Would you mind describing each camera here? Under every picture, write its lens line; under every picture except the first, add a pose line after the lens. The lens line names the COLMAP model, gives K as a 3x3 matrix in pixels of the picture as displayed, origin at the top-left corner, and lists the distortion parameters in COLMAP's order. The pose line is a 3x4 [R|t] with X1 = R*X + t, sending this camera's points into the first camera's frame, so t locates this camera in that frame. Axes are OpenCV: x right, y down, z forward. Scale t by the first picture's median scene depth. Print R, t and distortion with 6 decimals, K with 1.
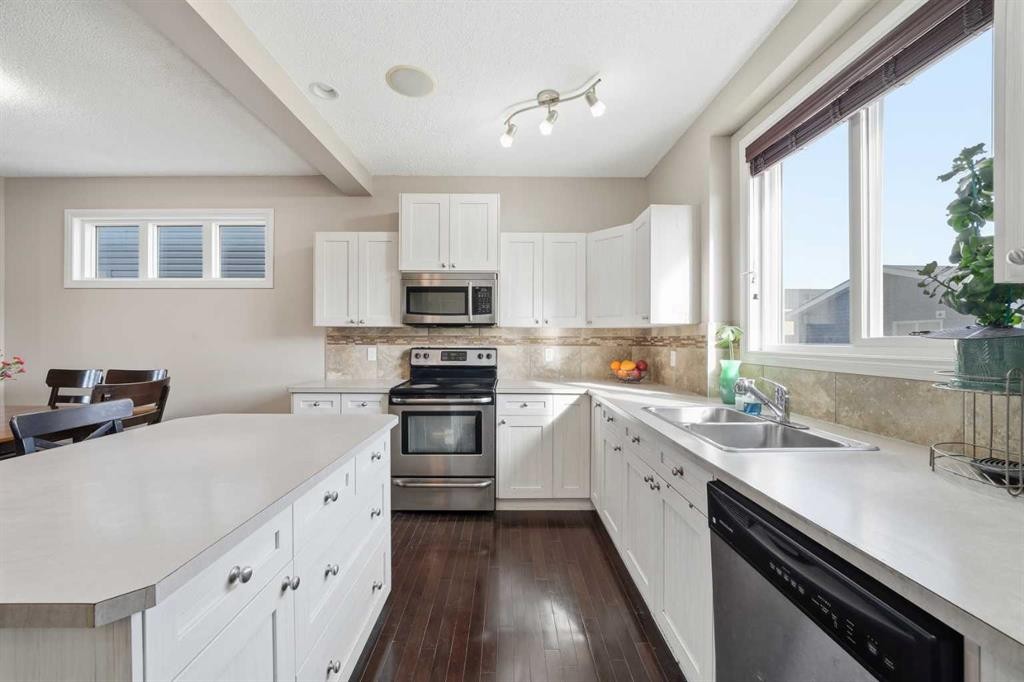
lens RADIAL K [[385.6, 0, 512.0], [0, 385.6, 341.0], [0, 0, 1]] dist [-0.013946, -0.000027]
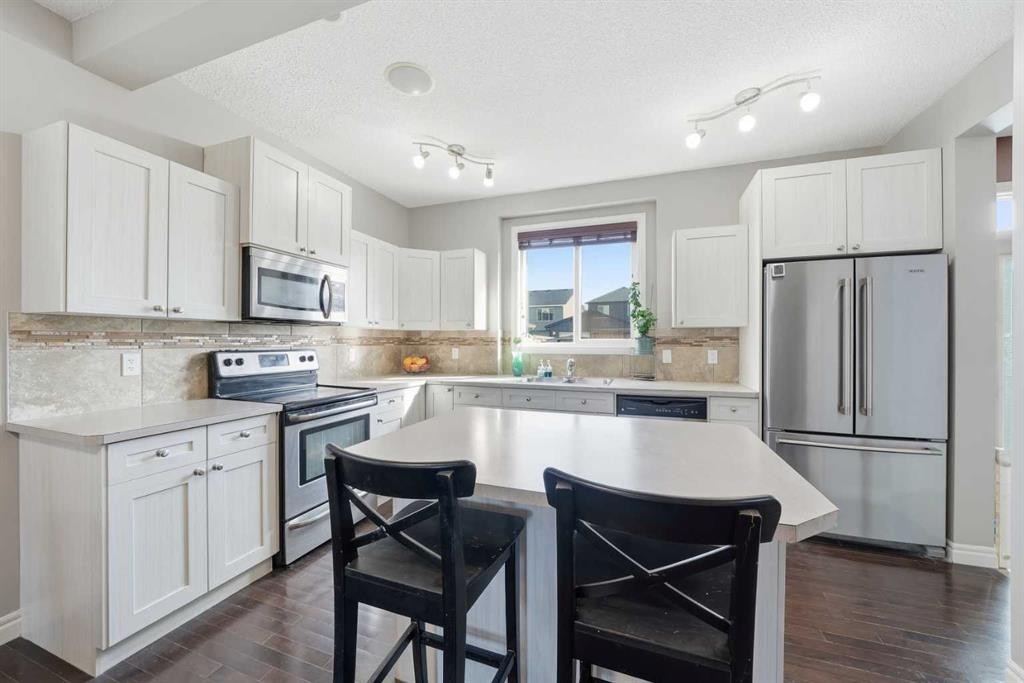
lens RADIAL K [[371.7, 0, 517.3], [0, 371.7, 339.8], [0, 0, 1]] dist [-0.001320, -0.000085]
pose [[0.351179, 0.001592, 0.936307, -0.718174], [0.000338, 0.999998, -0.001827, -0.001441], [-0.936308, 0.000958, 0.351178, 0.274922]]
